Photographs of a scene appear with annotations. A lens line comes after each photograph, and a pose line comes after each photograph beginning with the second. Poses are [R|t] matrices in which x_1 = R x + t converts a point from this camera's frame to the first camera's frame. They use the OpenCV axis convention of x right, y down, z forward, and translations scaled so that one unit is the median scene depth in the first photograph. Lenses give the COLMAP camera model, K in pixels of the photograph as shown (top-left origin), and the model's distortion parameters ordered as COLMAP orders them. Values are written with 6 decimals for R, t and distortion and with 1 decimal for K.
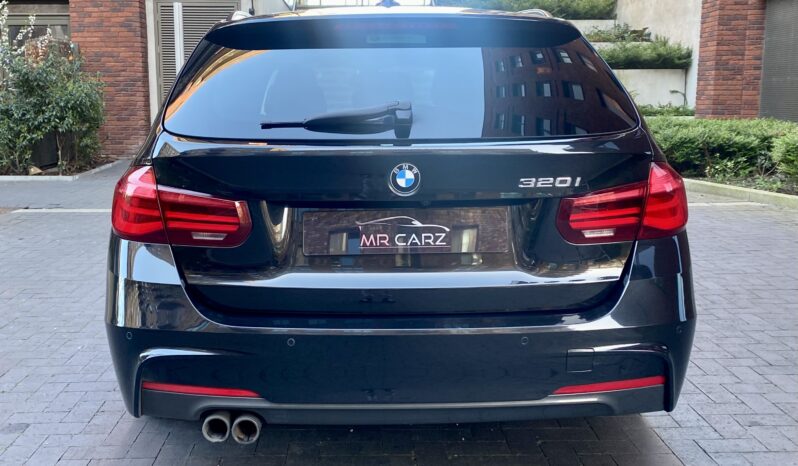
lens RADIAL K [[847.0, 0, 399.7], [0, 847.0, 232.6], [0, 0, 1]] dist [0.085291, 0.000000]
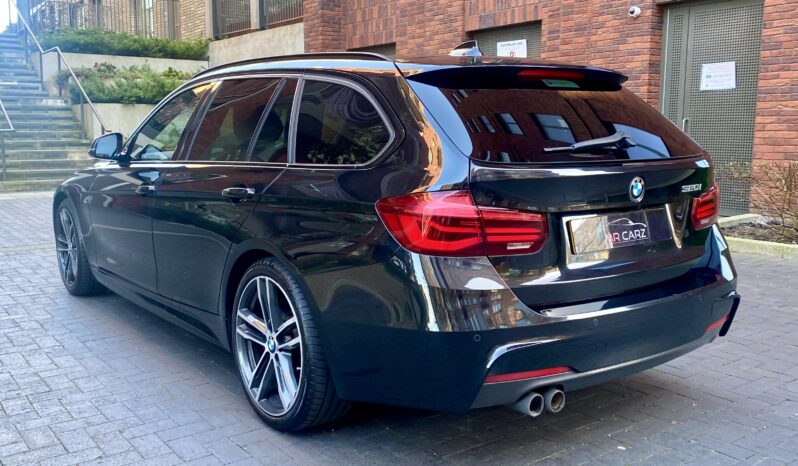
lens RADIAL K [[777.0, 0, 391.3], [0, 777.0, 239.7], [0, 0, 1]] dist [0.010539, 0.000000]
pose [[0.826309, -0.082314, 0.557170, -0.976052], [0.091541, 0.995737, 0.011348, -0.032807], [-0.555728, 0.041627, 0.830321, 0.193470]]
